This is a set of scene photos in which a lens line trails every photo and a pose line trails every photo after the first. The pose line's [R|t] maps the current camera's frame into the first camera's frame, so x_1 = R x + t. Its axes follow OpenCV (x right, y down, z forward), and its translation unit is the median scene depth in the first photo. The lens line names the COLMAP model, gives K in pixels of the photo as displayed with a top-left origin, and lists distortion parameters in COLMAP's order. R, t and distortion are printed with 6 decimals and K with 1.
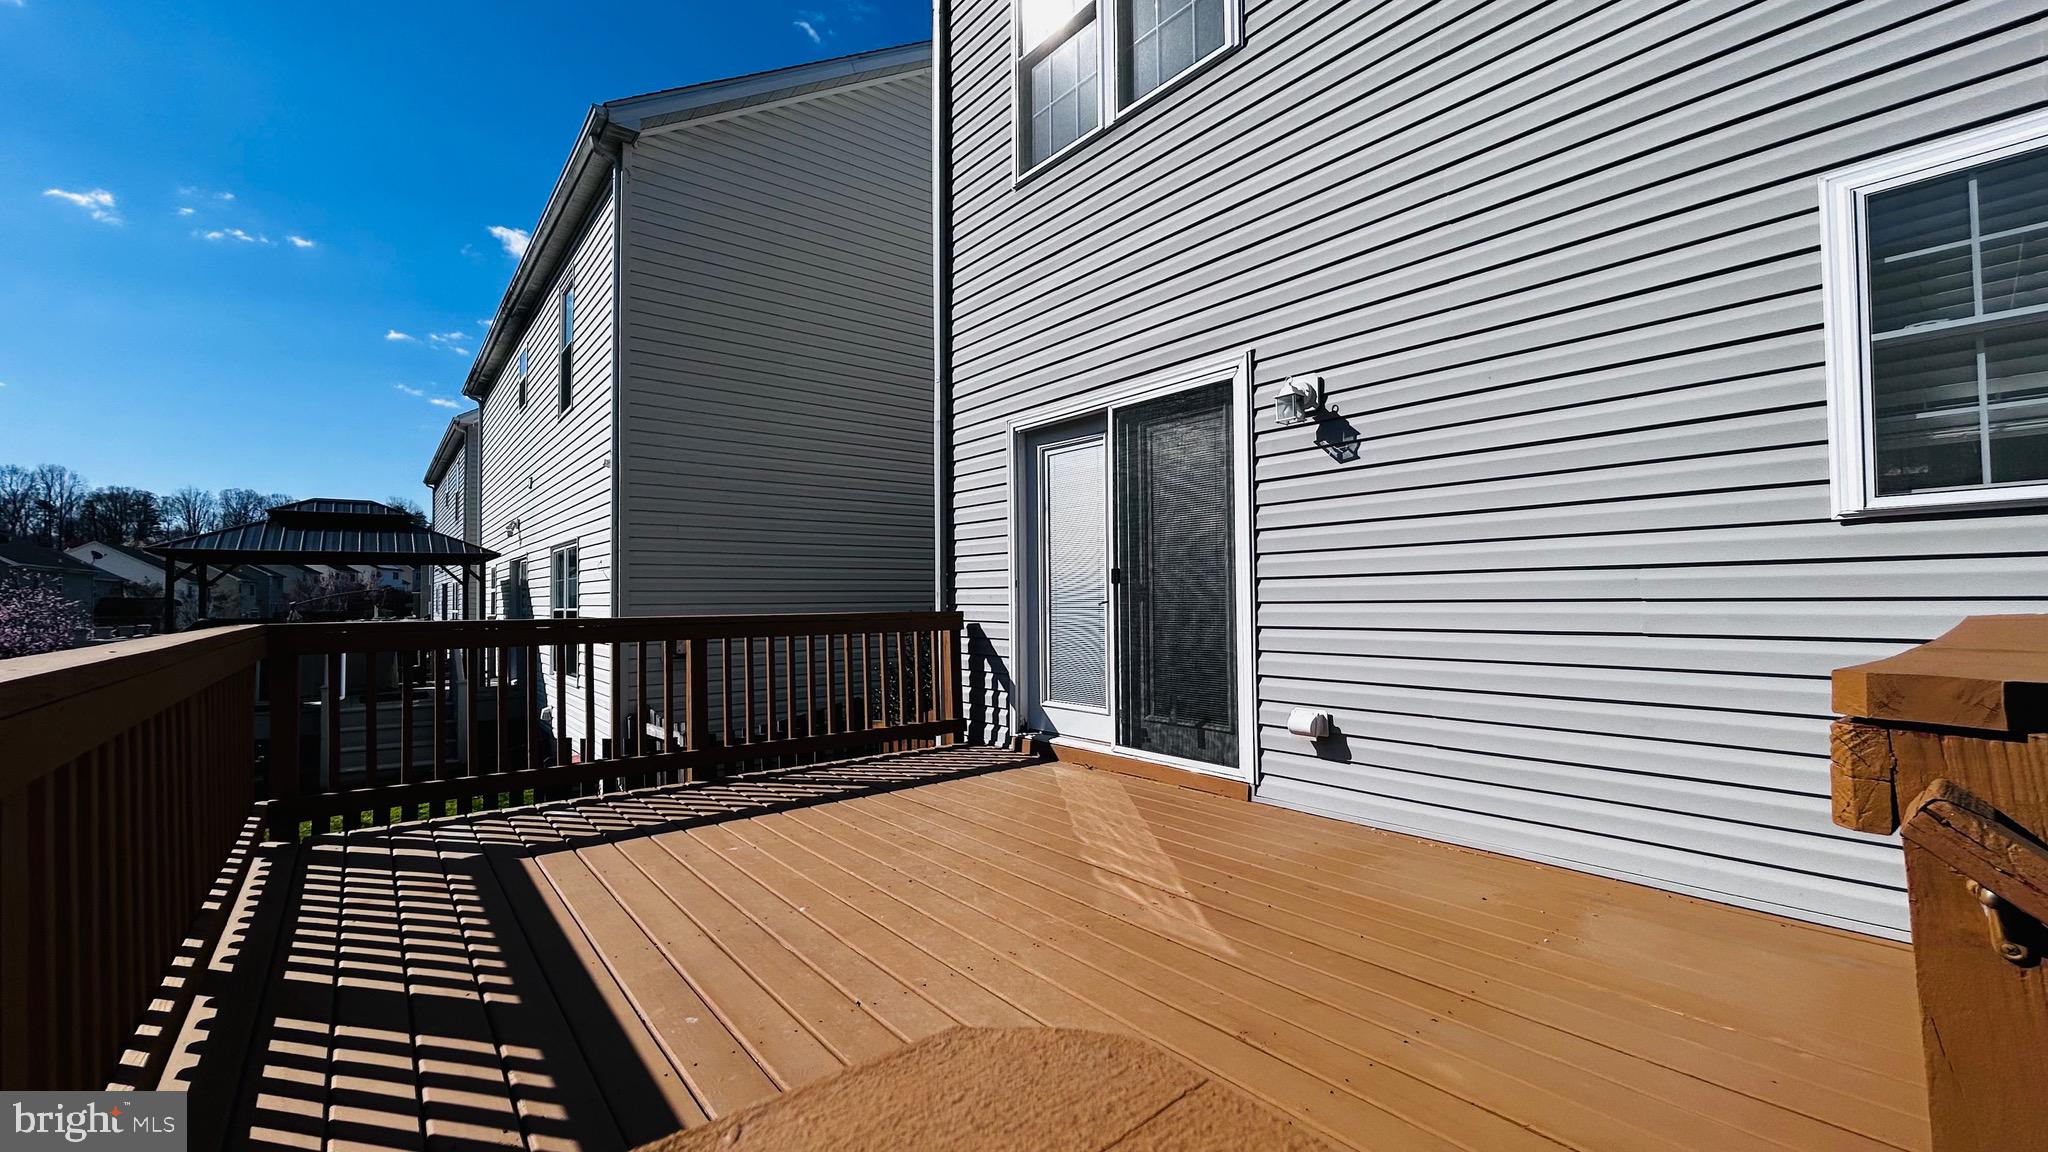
lens RADIAL K [[830.8, 0, 1025.3], [0, 830.8, 580.0], [0, 0, 1]] dist [0.003684, 0.000177]
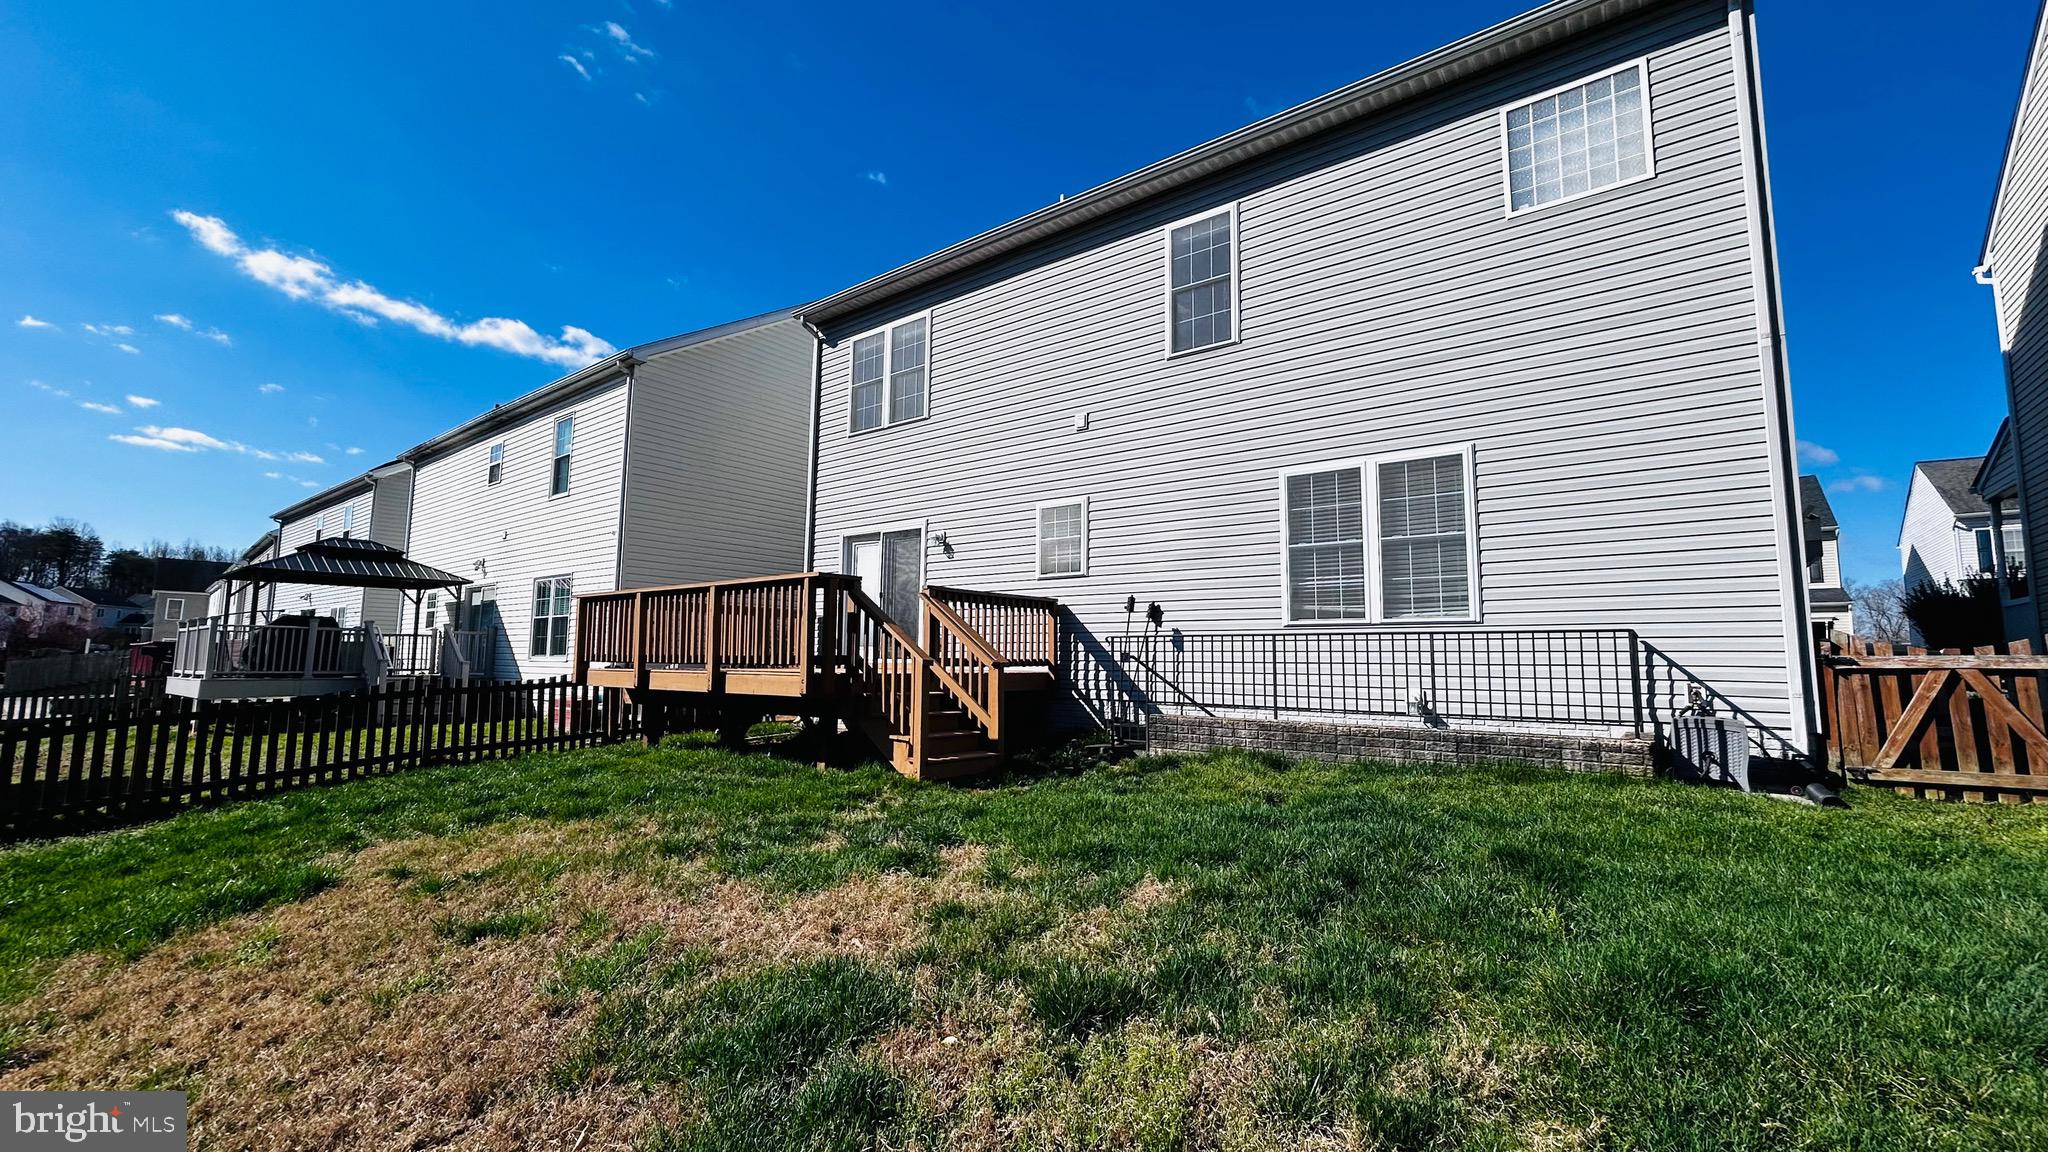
lens RADIAL K [[830.8, 0, 1021.2], [0, 830.8, 577.7], [0, 0, 1]] dist [0.003684, 0.000177]
pose [[0.969589, 0.047483, 0.240089, -0.084879], [-0.027403, 0.995893, -0.086291, 0.136556], [-0.243200, 0.077088, 0.966908, -1.436795]]
